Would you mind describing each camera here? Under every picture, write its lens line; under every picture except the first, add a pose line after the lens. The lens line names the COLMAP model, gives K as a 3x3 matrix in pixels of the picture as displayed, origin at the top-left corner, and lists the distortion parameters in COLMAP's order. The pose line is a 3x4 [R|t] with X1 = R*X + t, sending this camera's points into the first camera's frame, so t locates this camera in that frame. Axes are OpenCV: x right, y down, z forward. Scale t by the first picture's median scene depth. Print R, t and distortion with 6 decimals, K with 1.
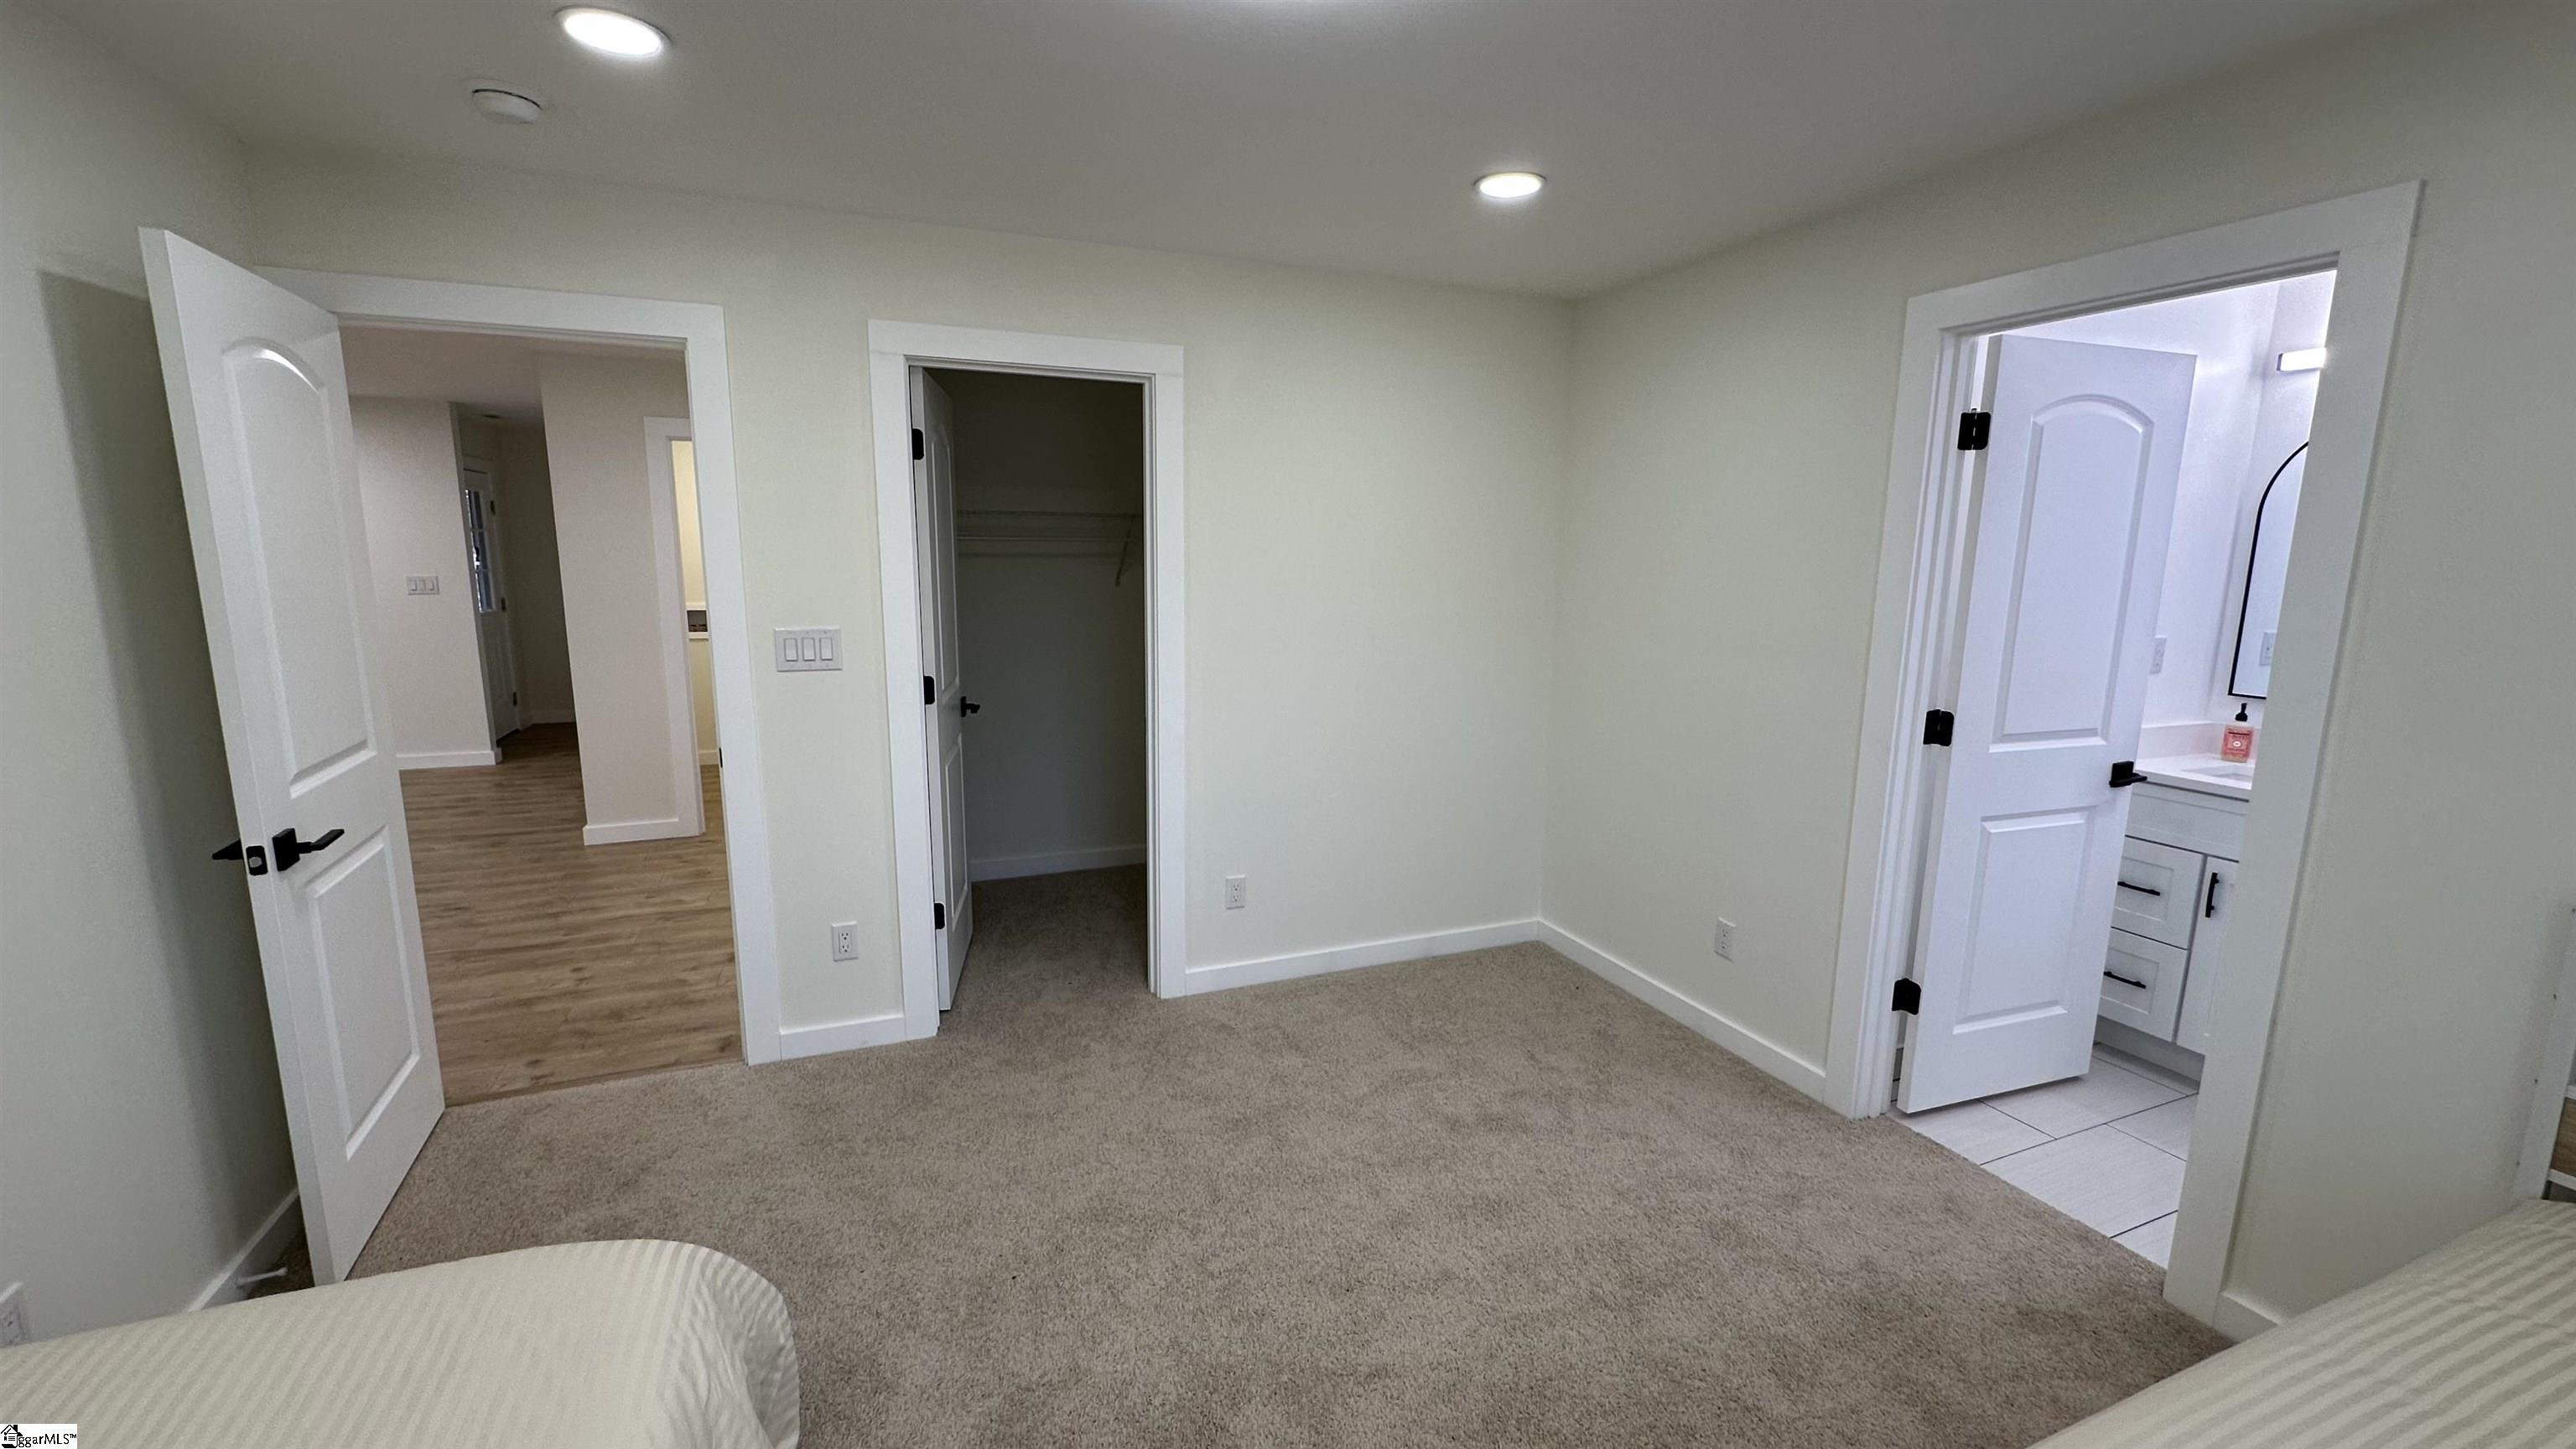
lens RADIAL K [[1025.6, 0, 1289.8], [0, 1025.6, 723.8], [0, 0, 1]] dist [-0.006961, 0.001880]
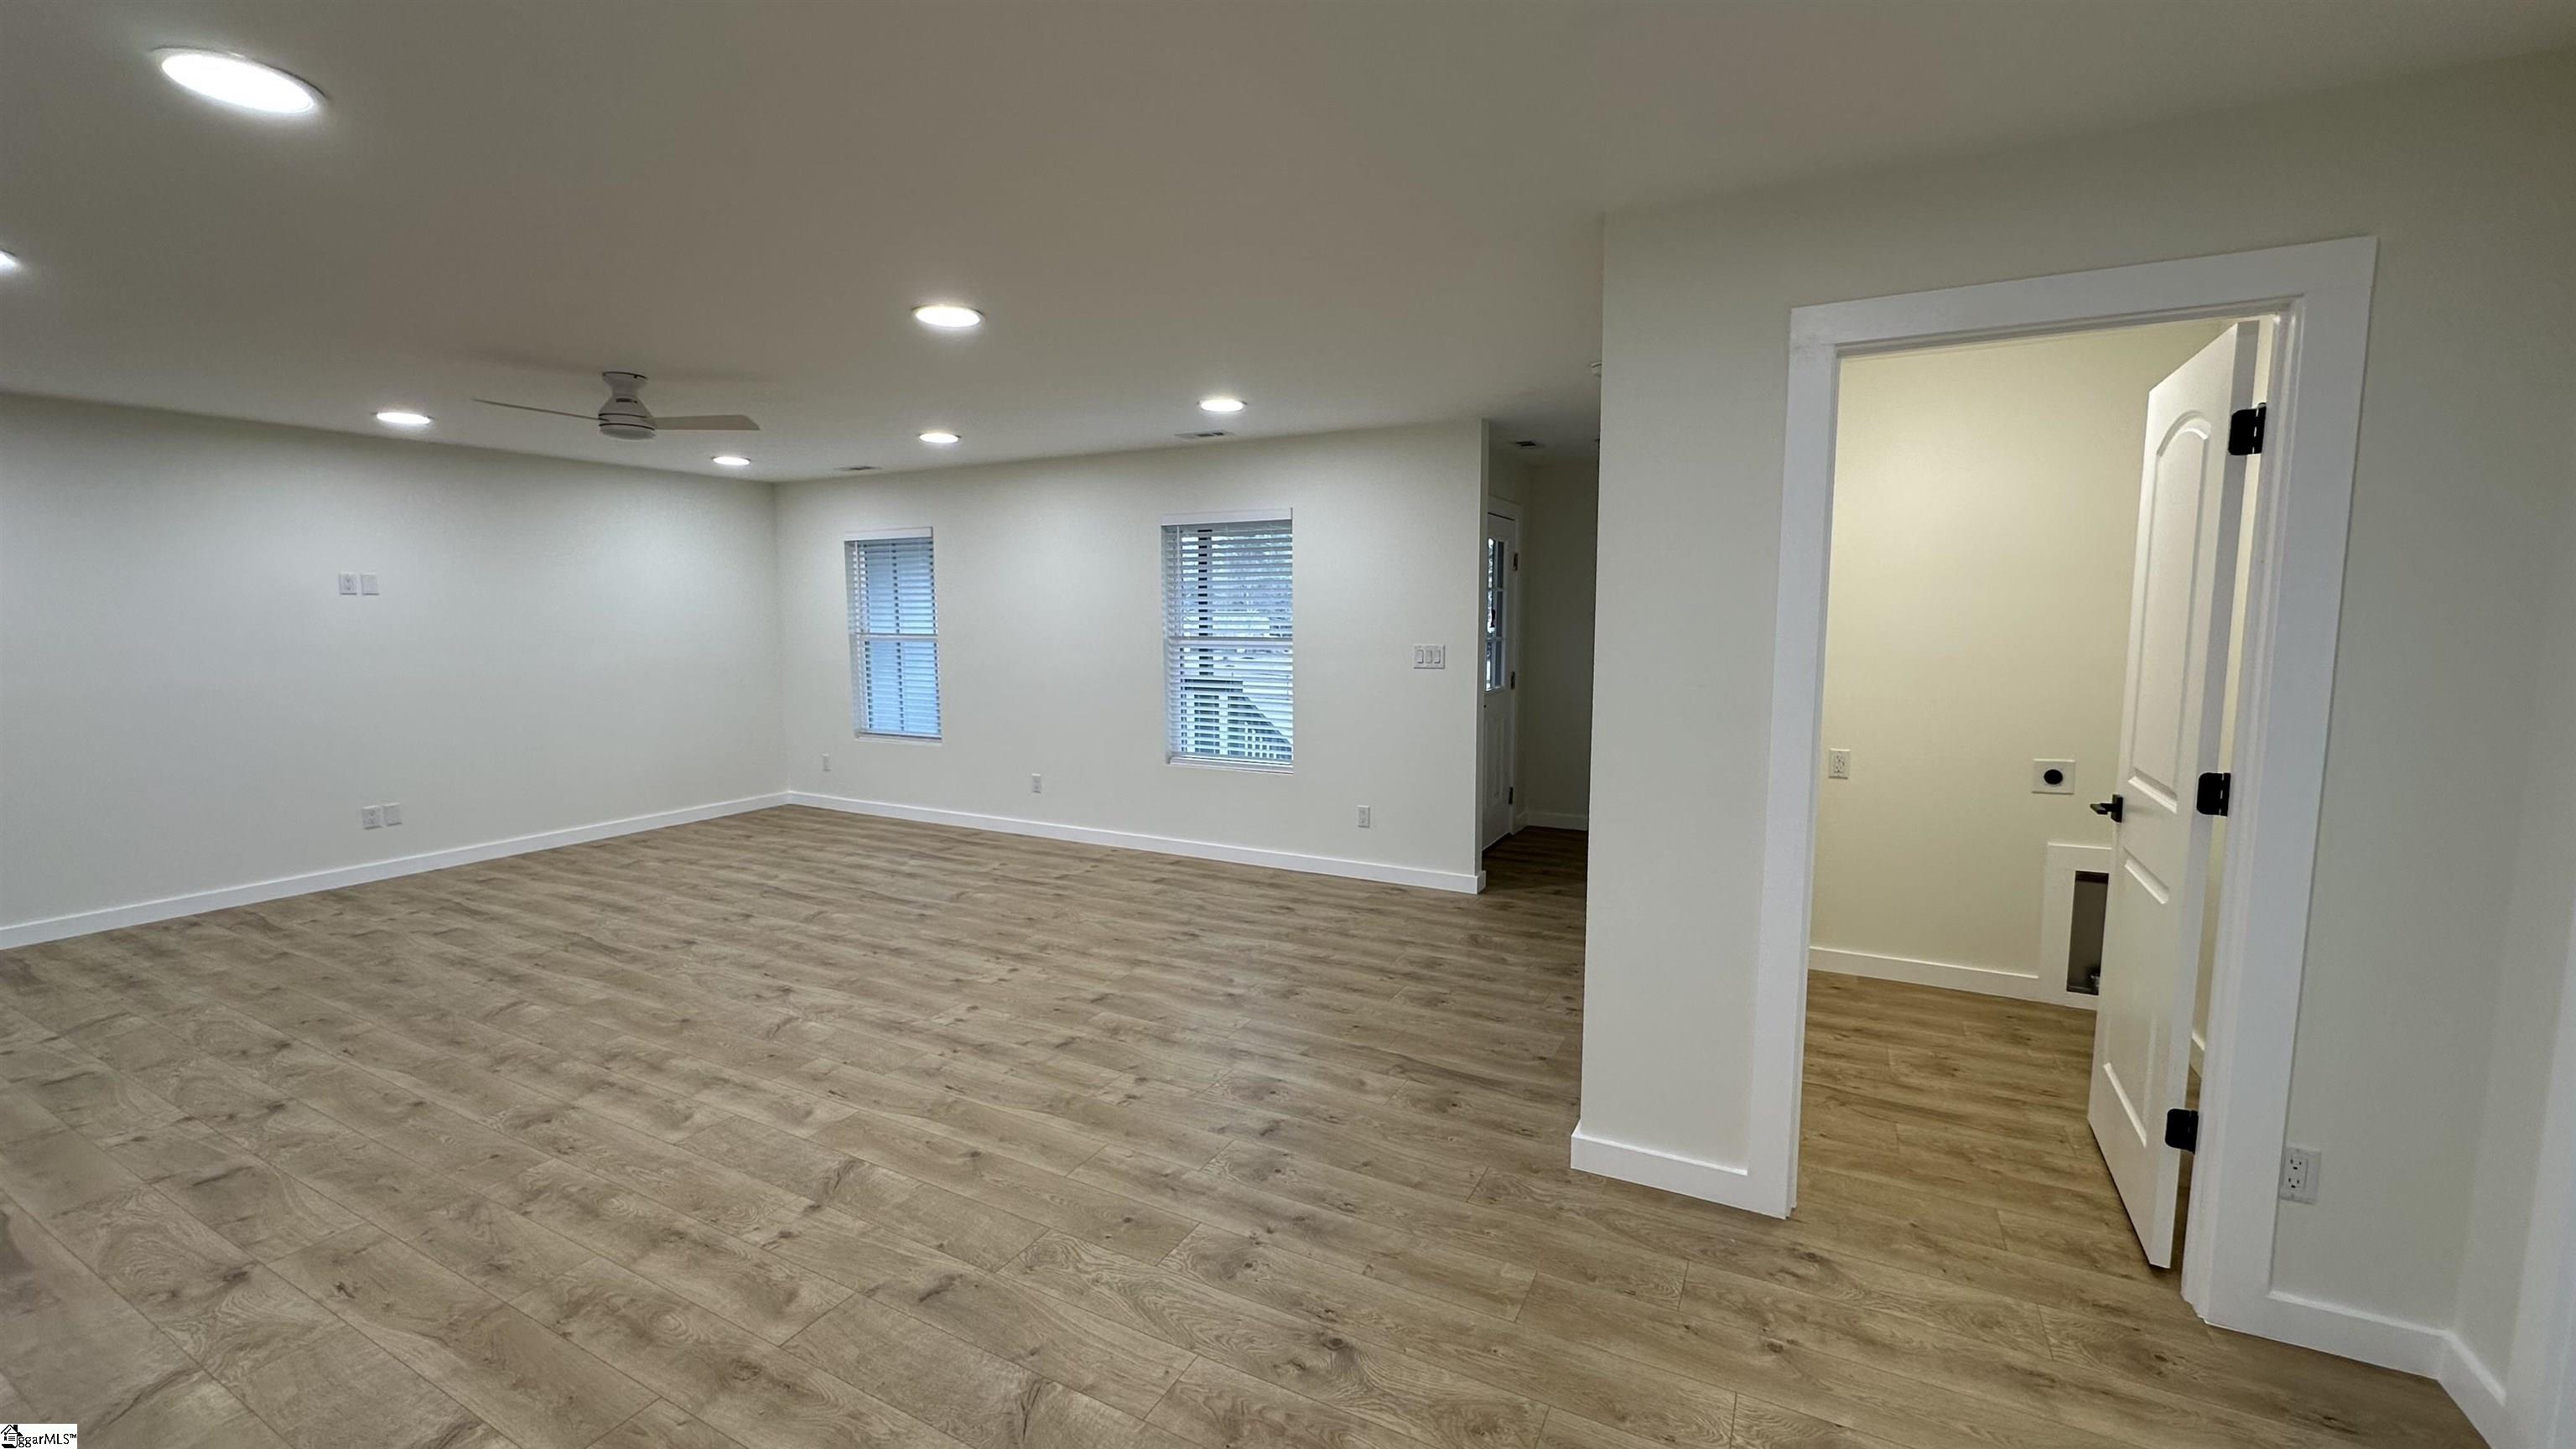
lens RADIAL K [[1025.6, 0, 1293.0], [0, 1025.6, 727.3], [0, 0, 1]] dist [-0.006961, 0.001880]
pose [[0.642742, 0.070847, -0.762800, -0.302933], [-0.118186, 0.992964, -0.007361, -0.062849], [0.756911, 0.094883, 0.646593, 0.406065]]
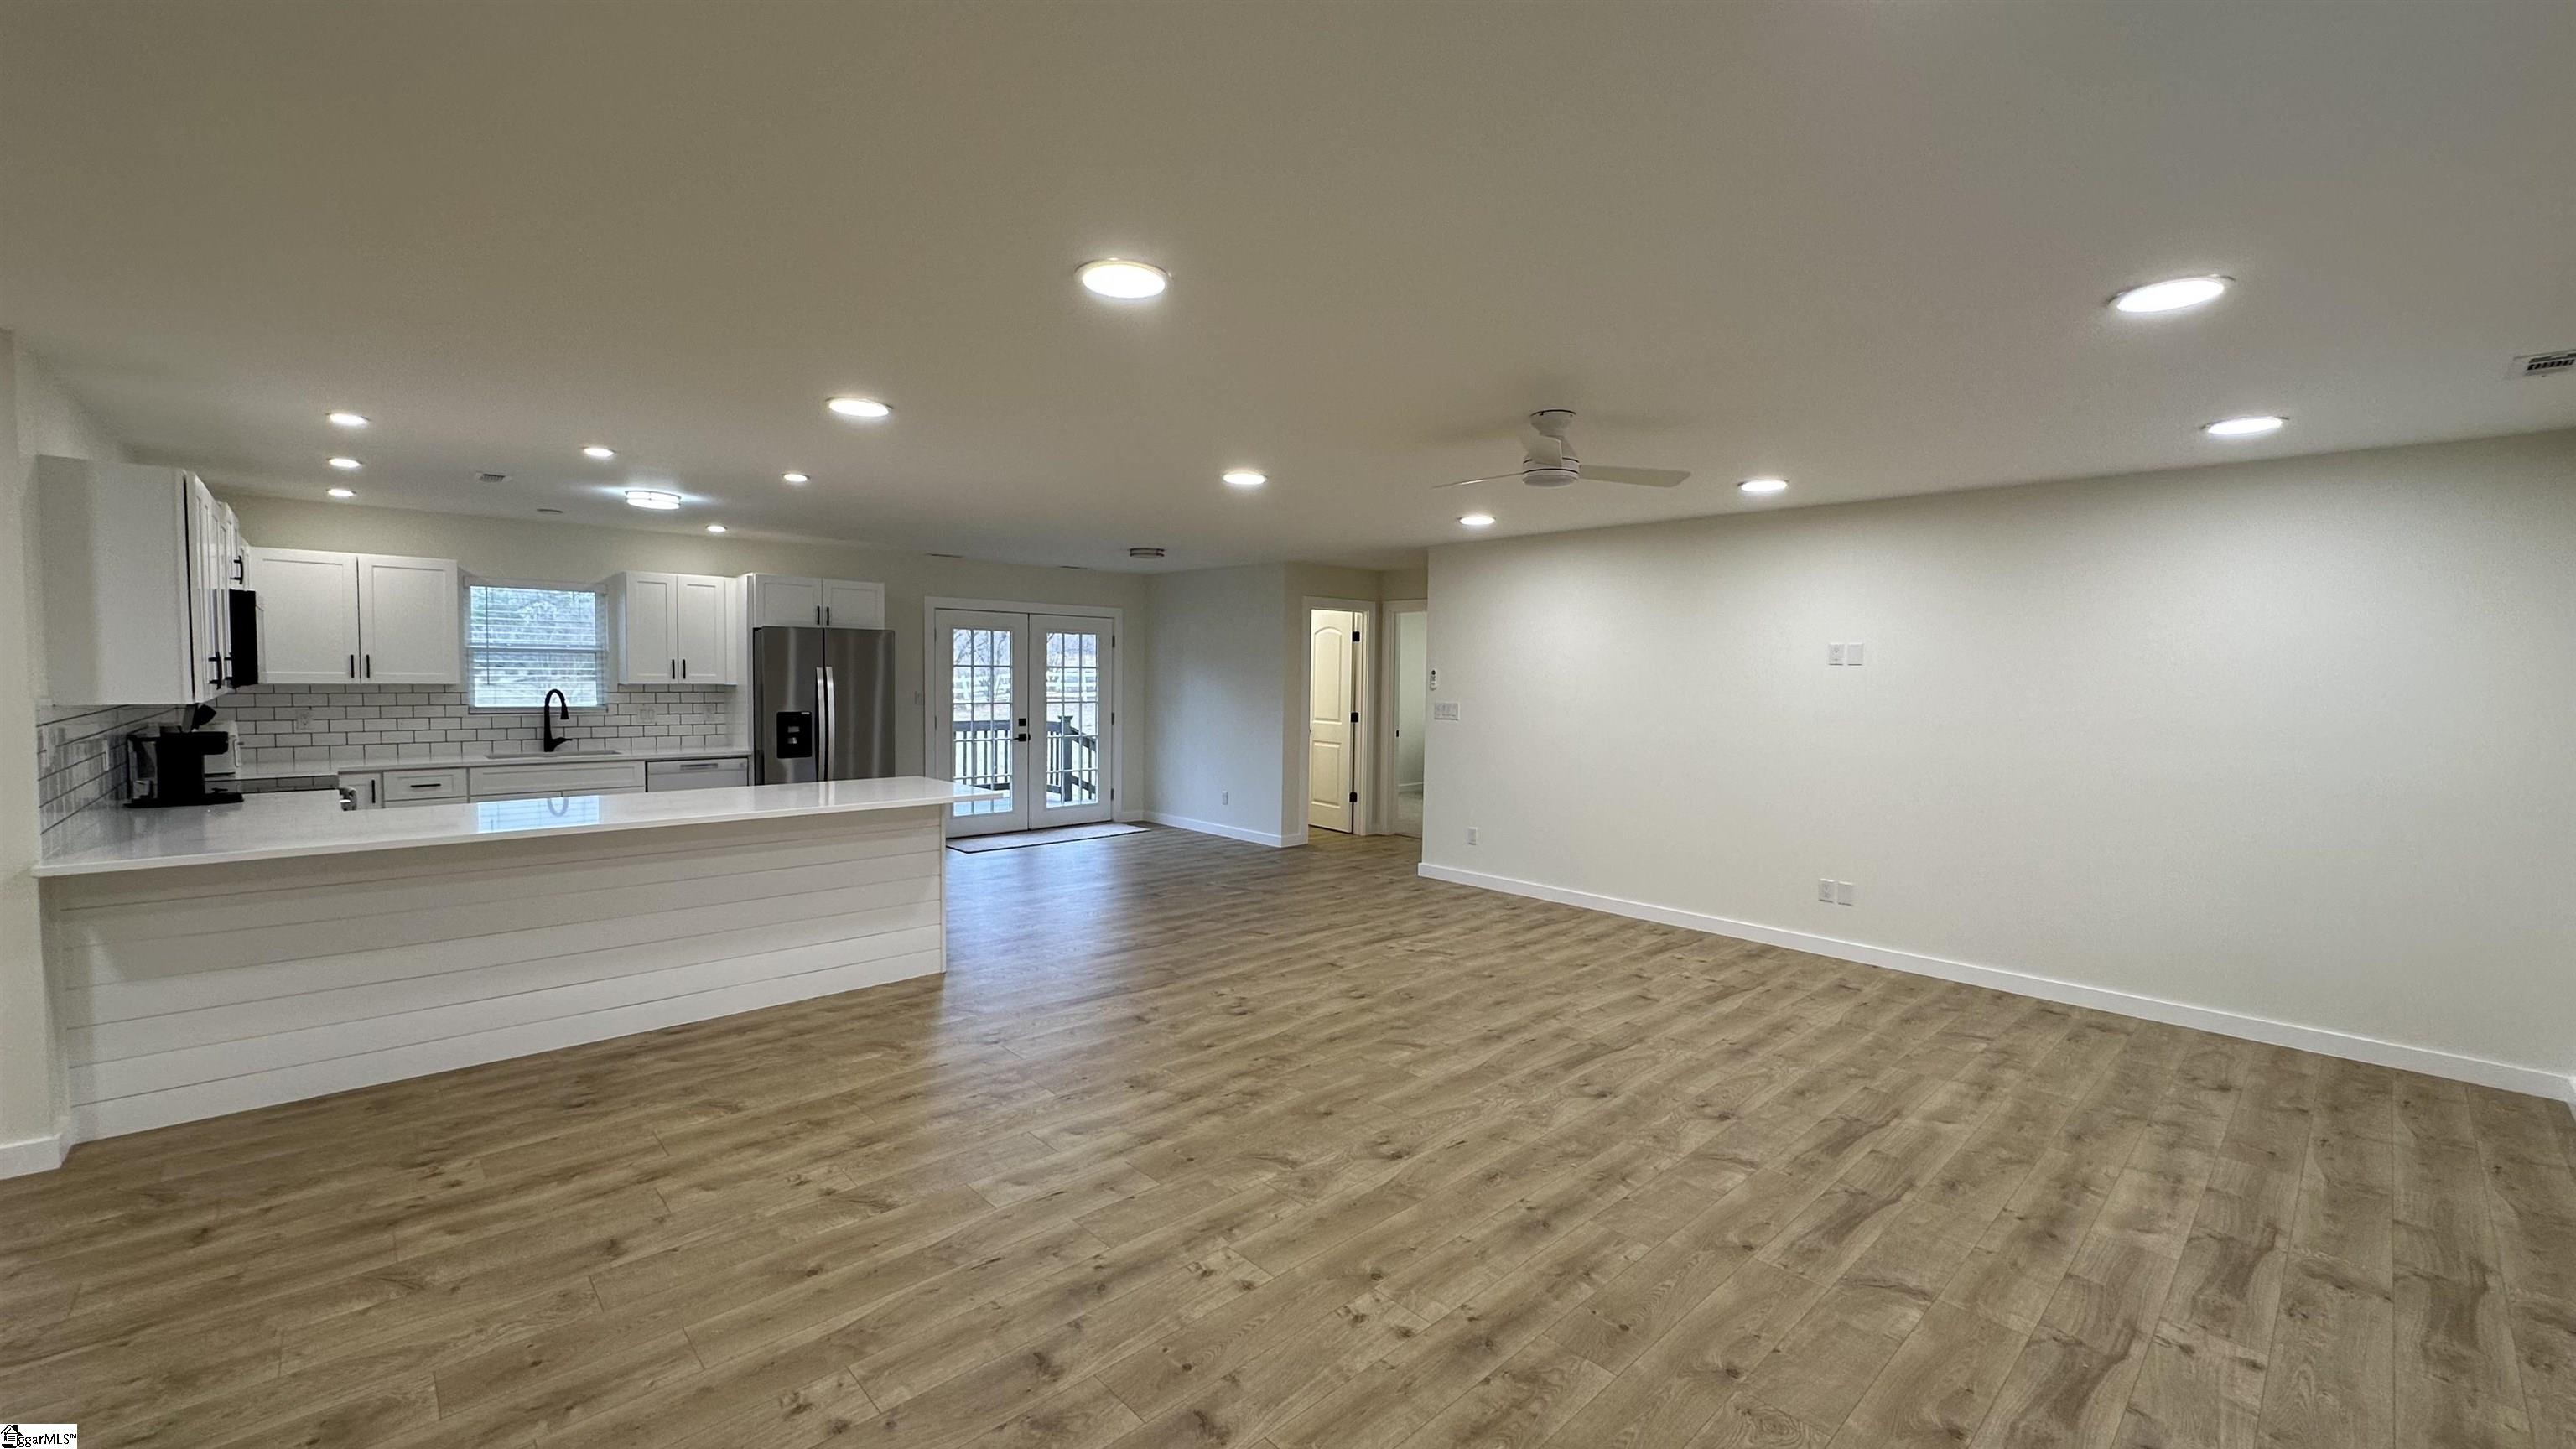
lens RADIAL K [[1025.6, 0, 1290.4], [0, 1025.6, 725.9], [0, 0, 1]] dist [-0.006961, 0.001880]
pose [[-0.935032, -0.007196, -0.354491, -0.713607], [-0.085689, 0.974744, 0.206232, -0.166736], [0.344053, 0.223209, -0.912033, 0.944541]]
